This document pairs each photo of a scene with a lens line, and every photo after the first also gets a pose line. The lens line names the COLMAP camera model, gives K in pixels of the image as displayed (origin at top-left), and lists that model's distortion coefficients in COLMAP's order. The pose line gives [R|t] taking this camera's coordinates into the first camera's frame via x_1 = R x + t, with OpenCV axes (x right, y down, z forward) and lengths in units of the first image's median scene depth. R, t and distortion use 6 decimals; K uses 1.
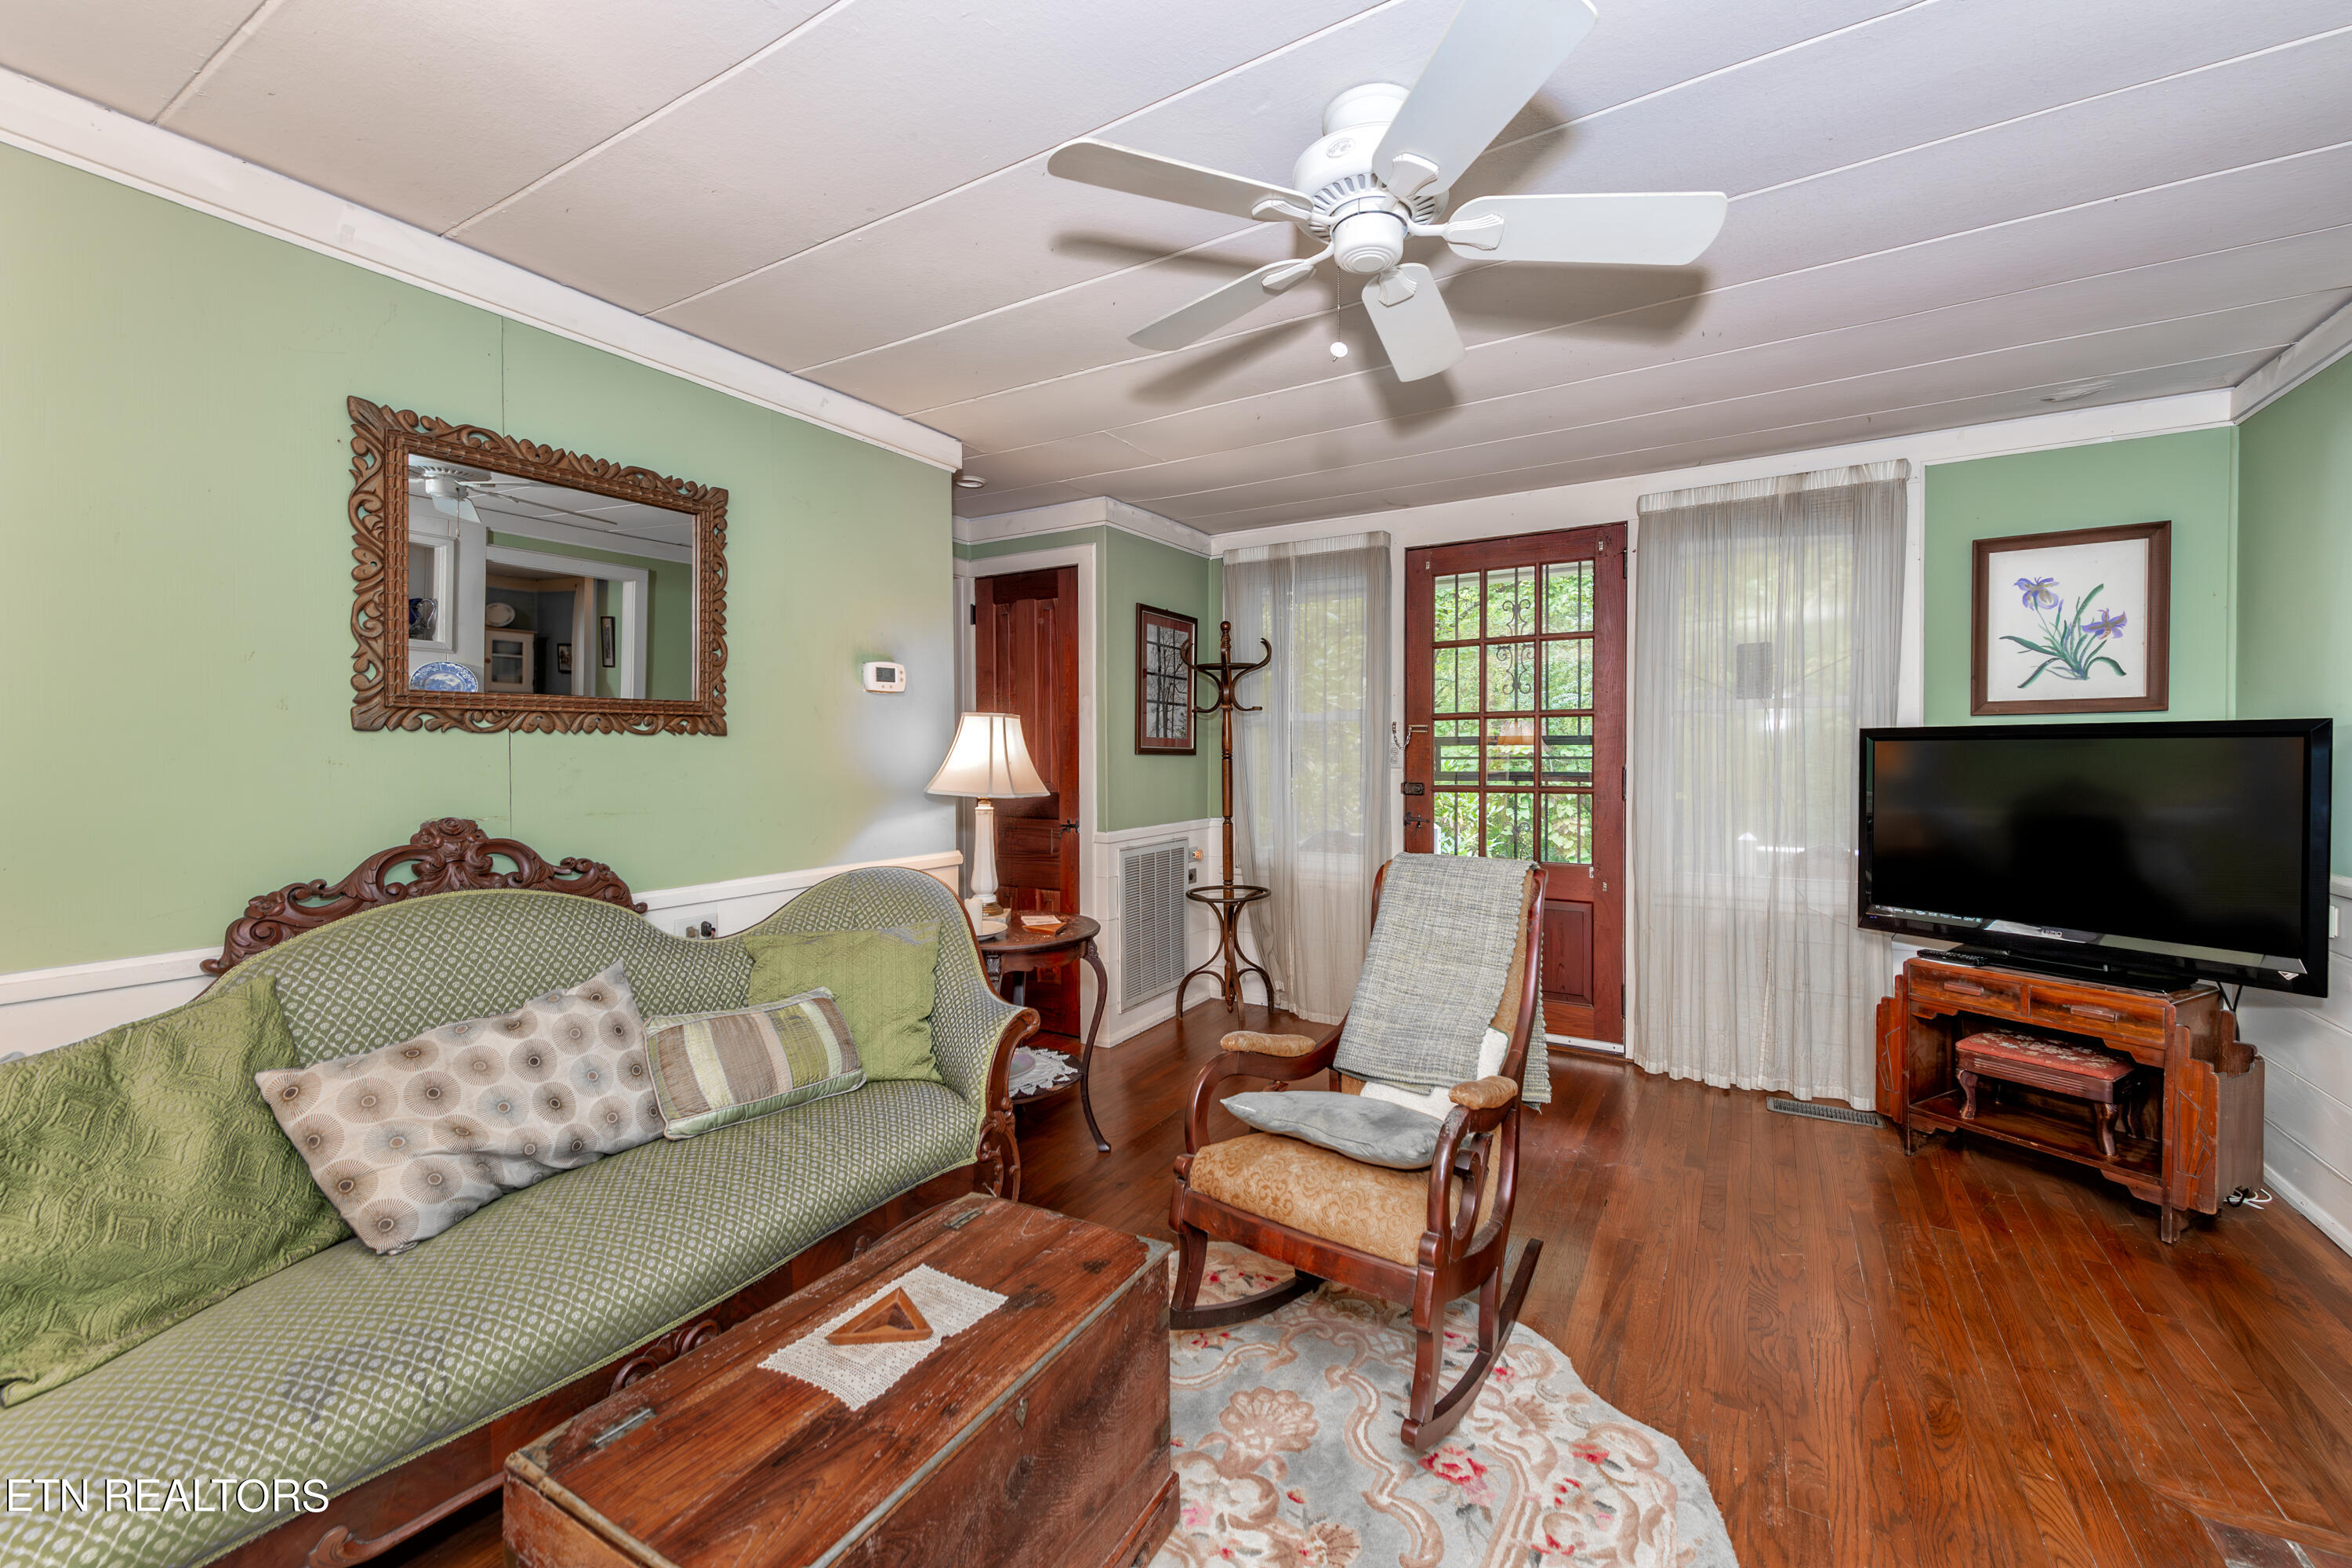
lens RADIAL K [[925.6, 0, 1226.0], [0, 925.6, 747.5], [0, 0, 1]] dist [0.000391, -0.000083]
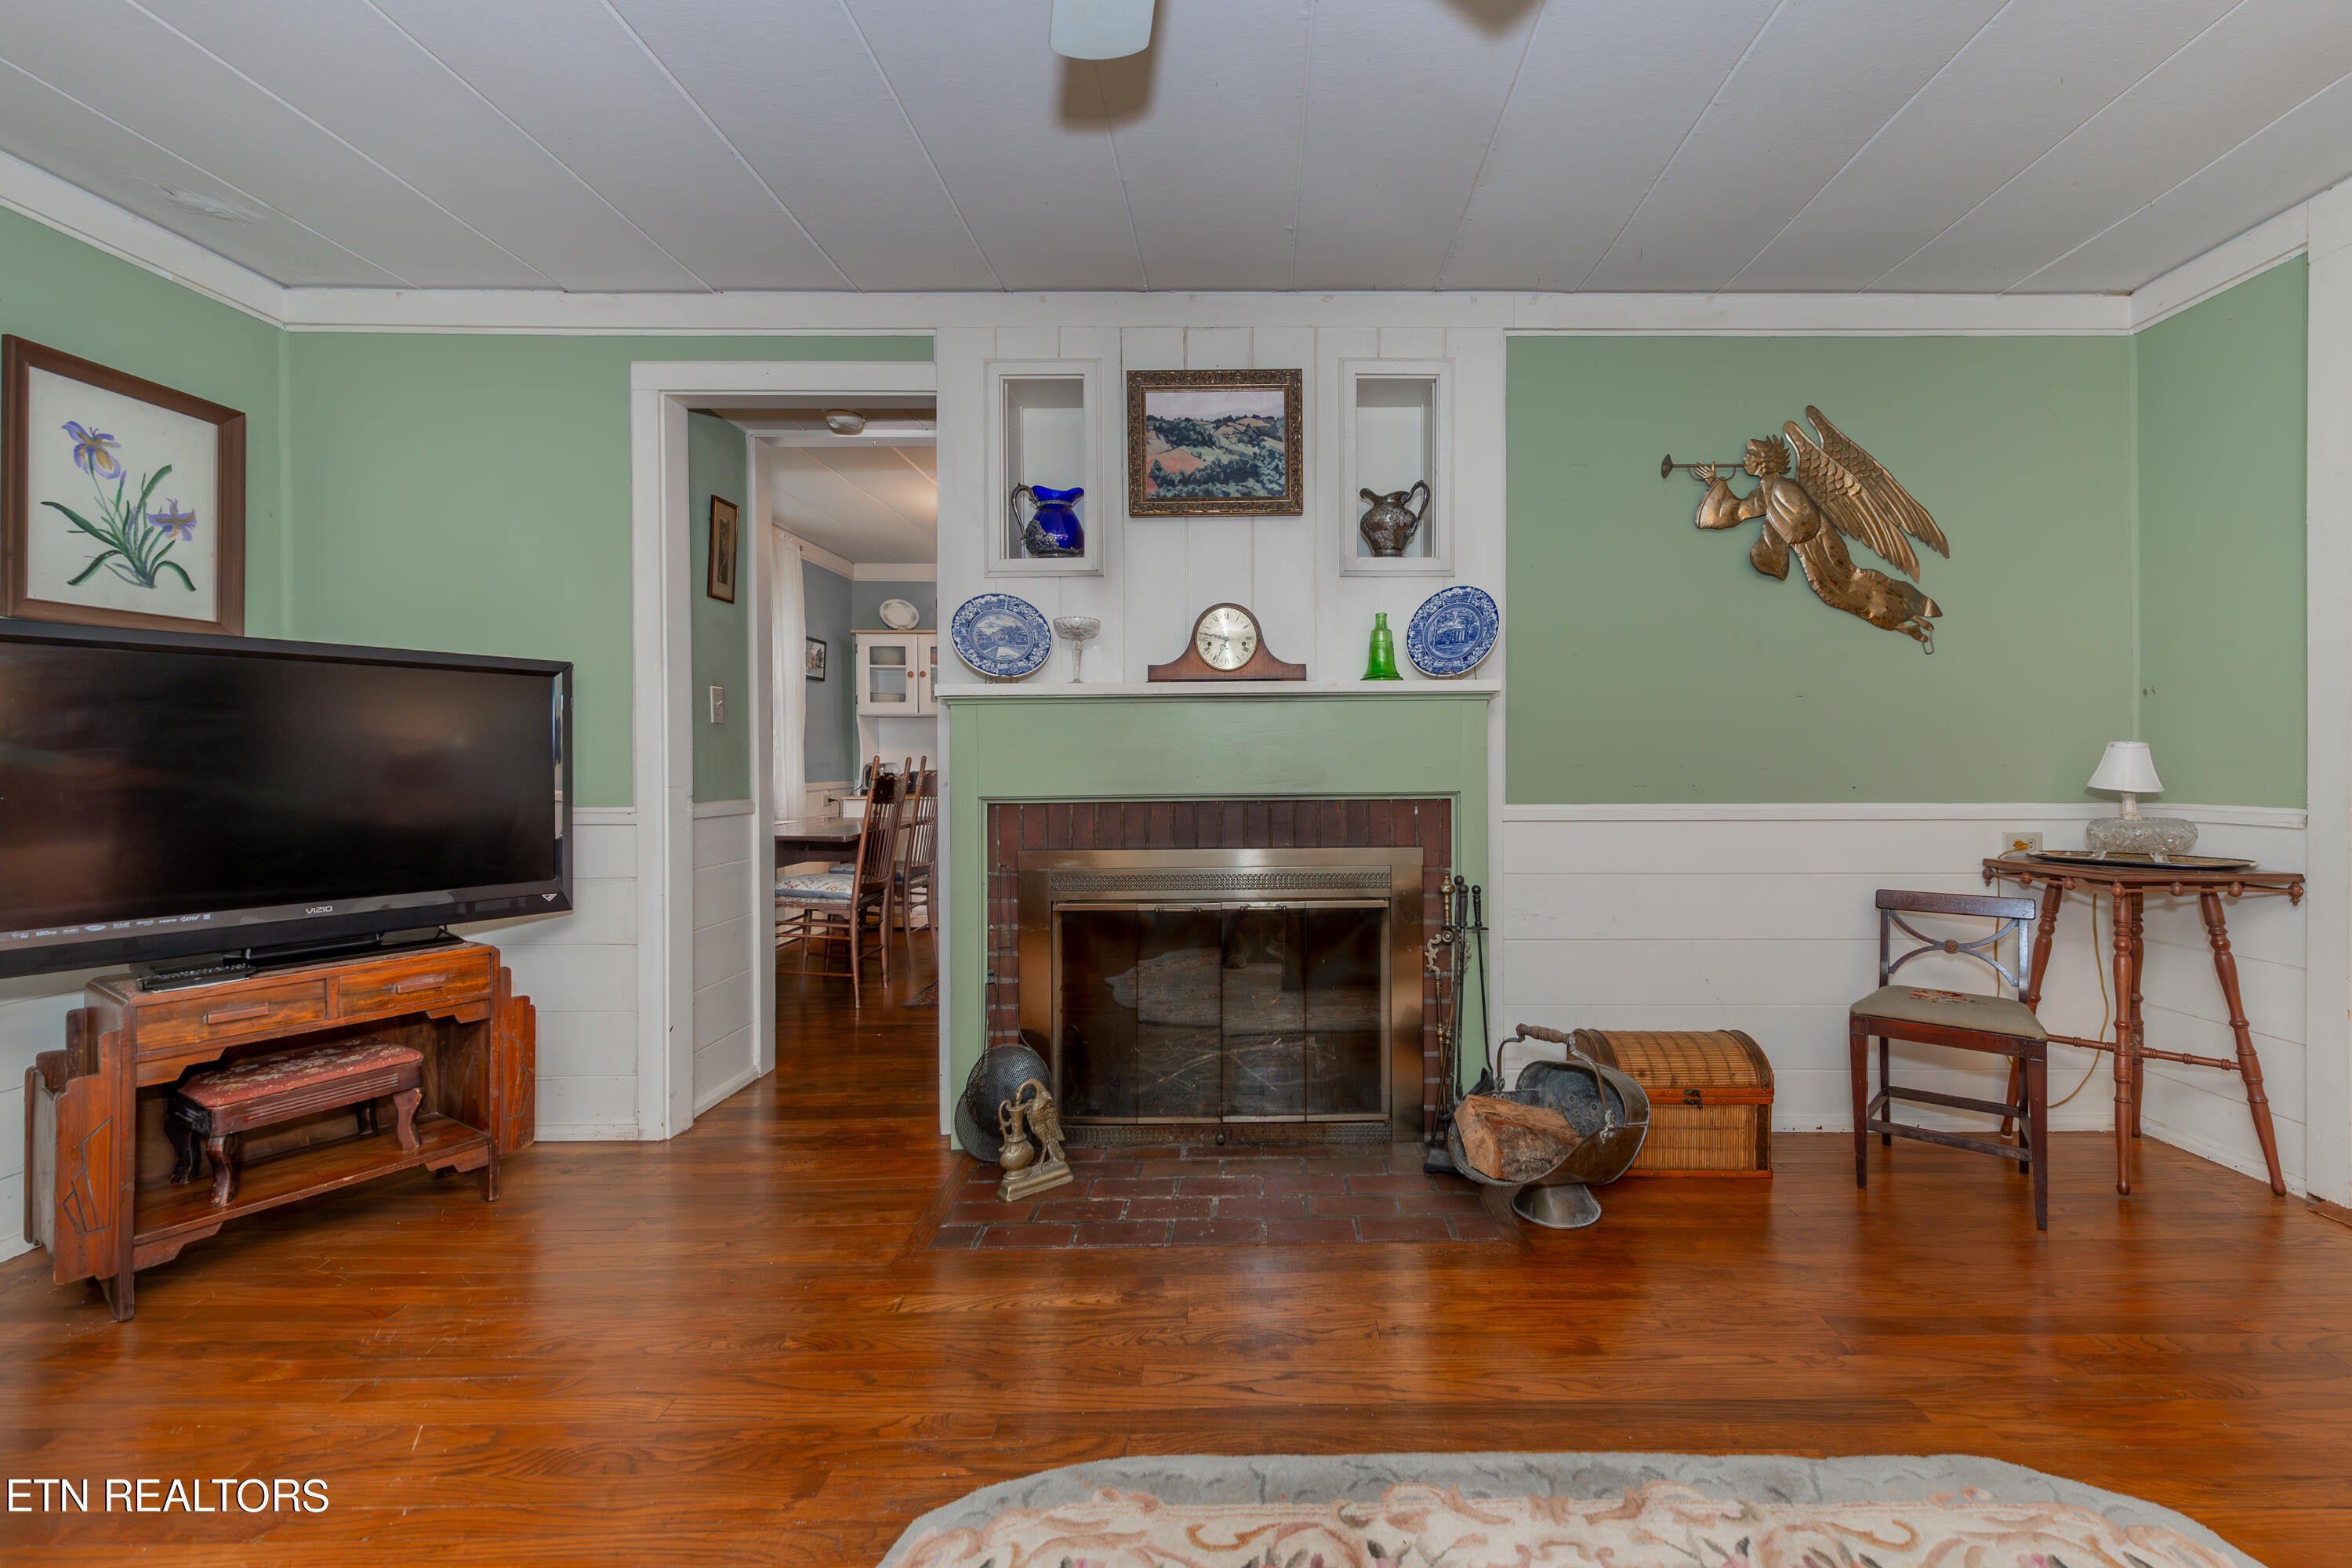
lens RADIAL K [[965.5, 0, 1281.5], [0, 965.5, 770.0], [0, 0, 1]] dist [0.000758, -0.000098]
pose [[-0.508428, -0.005232, 0.861089, -0.192324], [0.002852, 0.999966, 0.007760, 0.068382], [-0.861100, 0.006401, -0.508396, 0.625315]]
